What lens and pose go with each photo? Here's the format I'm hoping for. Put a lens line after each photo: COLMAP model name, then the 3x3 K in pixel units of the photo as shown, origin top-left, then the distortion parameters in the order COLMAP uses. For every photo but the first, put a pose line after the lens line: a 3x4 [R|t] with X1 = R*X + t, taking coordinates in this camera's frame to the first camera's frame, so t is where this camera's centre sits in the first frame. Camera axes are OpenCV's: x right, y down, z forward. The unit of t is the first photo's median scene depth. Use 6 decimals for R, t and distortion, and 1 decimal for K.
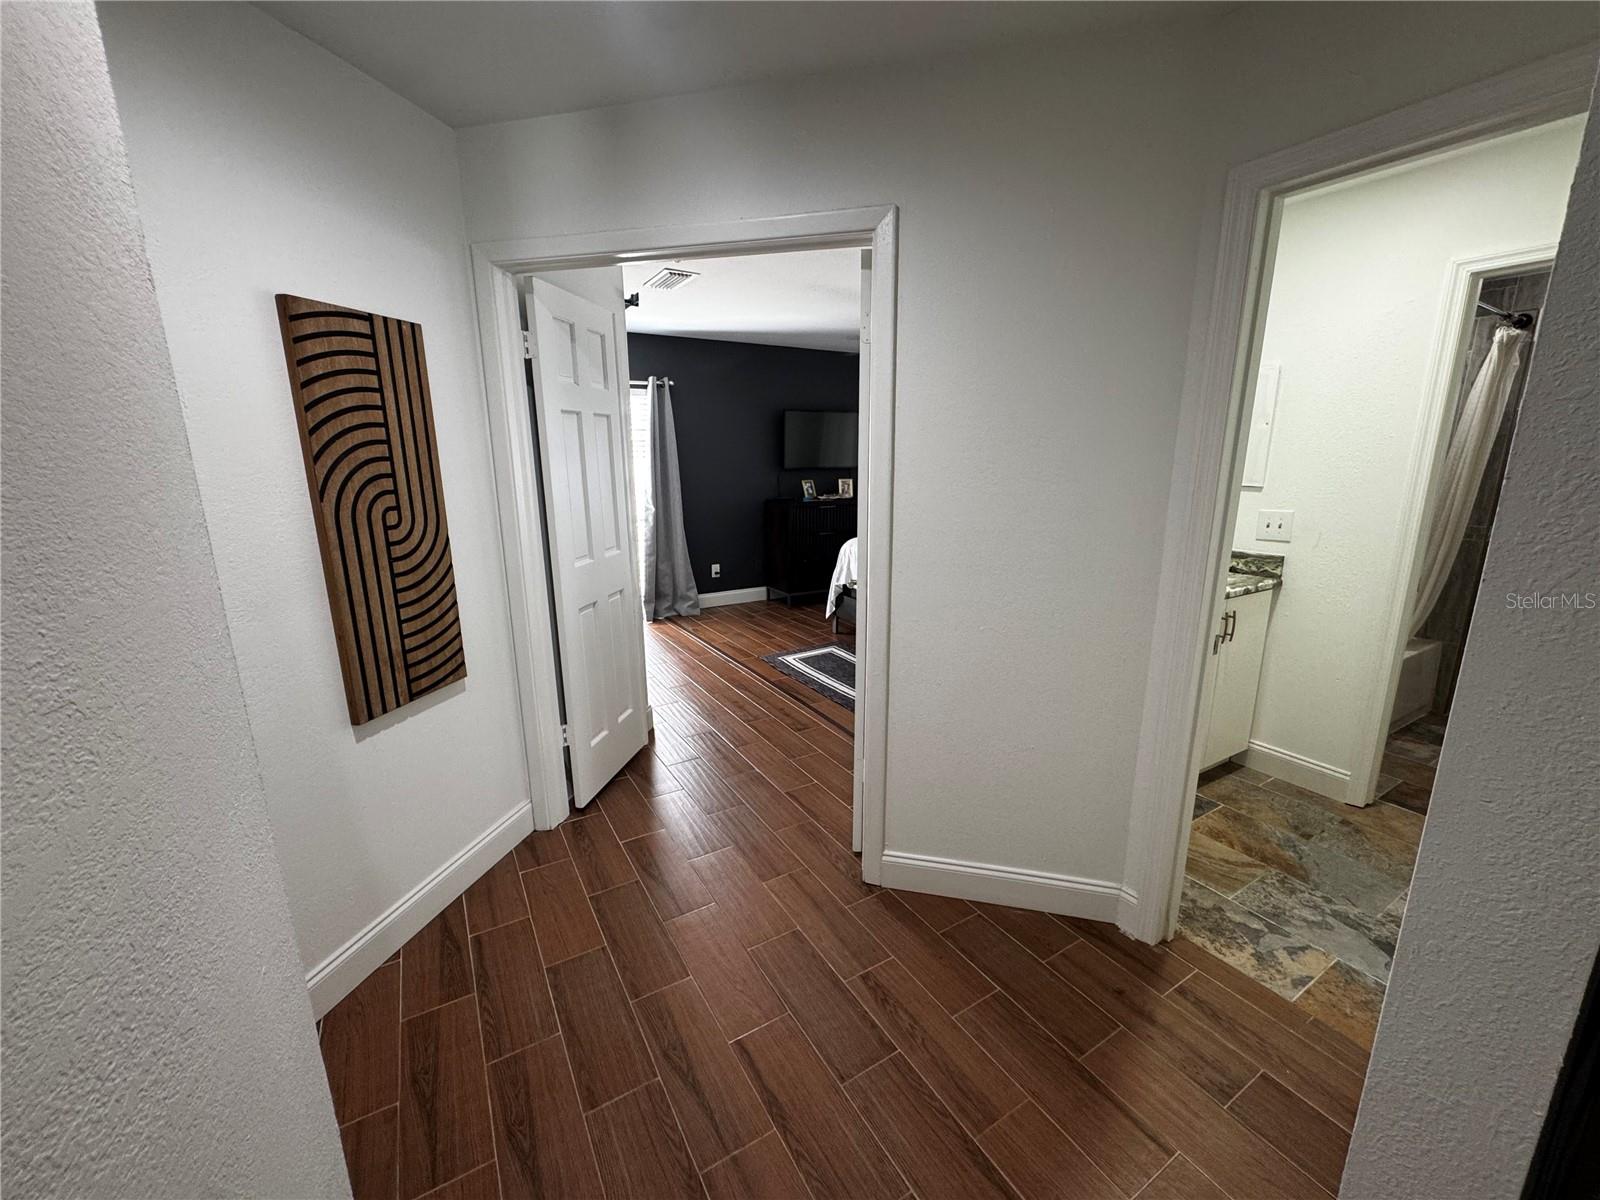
lens RADIAL K [[638.6, 0, 793.9], [0, 638.6, 598.3], [0, 0, 1]] dist [-0.004782, -0.000414]
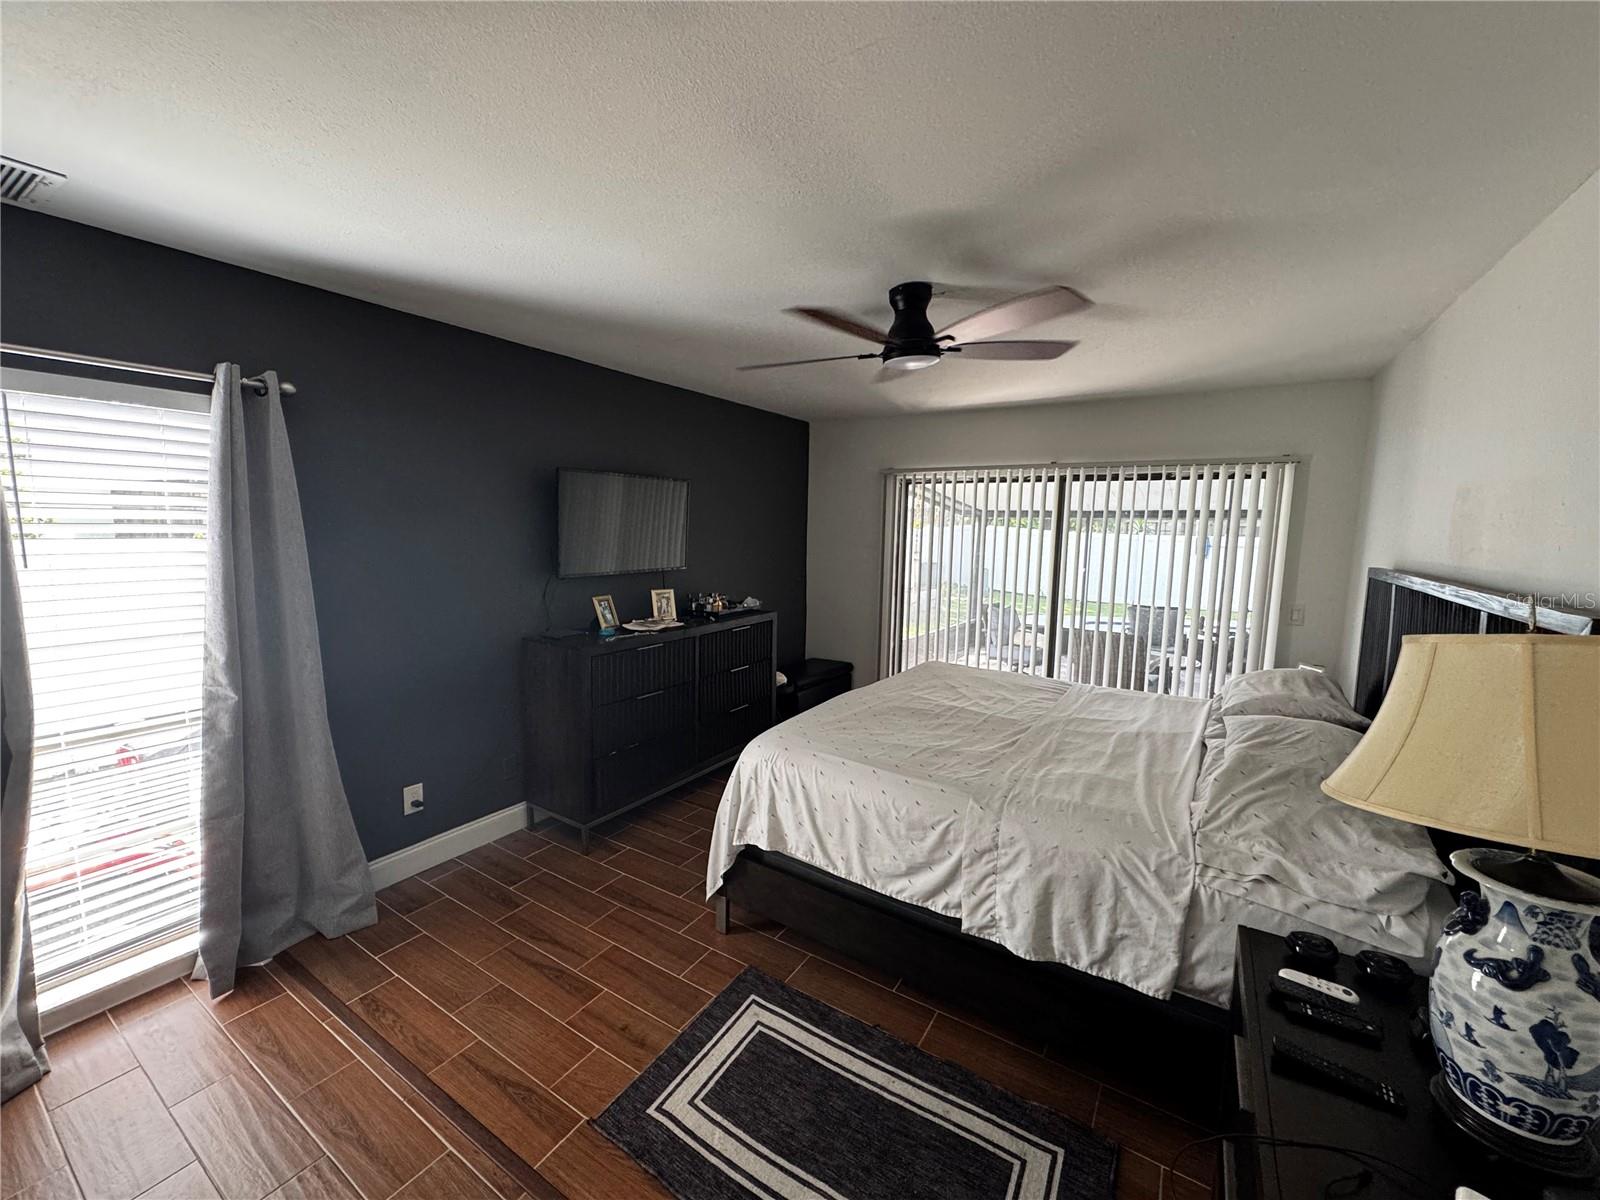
lens RADIAL K [[638.6, 0, 797.5], [0, 638.6, 595.8], [0, 0, 1]] dist [-0.004782, -0.000414]
pose [[0.889087, -0.029838, 0.456765, -0.093311], [0.079733, 0.992713, -0.090351, -0.143500], [-0.450740, 0.116749, 0.884987, 0.513825]]
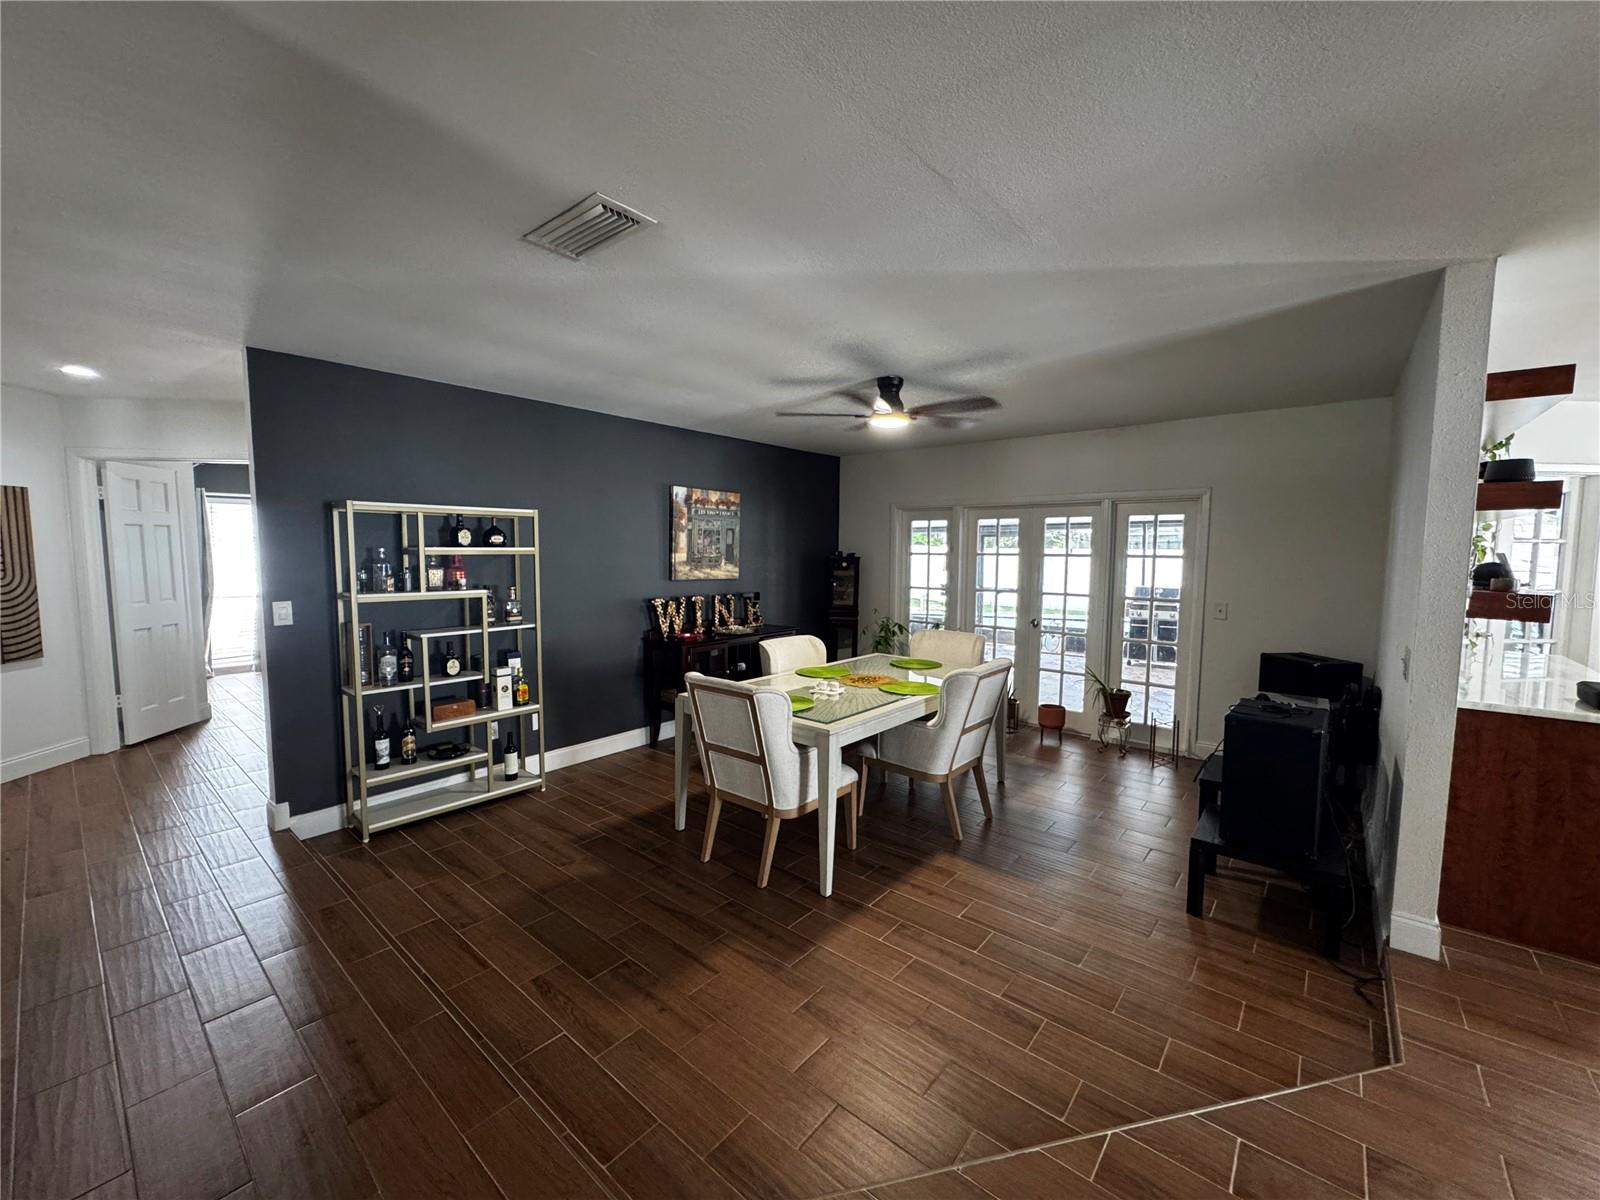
lens RADIAL K [[638.6, 0, 799.5], [0, 638.6, 603.8], [0, 0, 1]] dist [-0.004782, -0.000414]
pose [[0.944022, -0.016440, 0.329472, 0.759875], [0.062678, 0.989503, -0.130216, 0.262290], [-0.323873, 0.143577, 0.935143, -1.164884]]
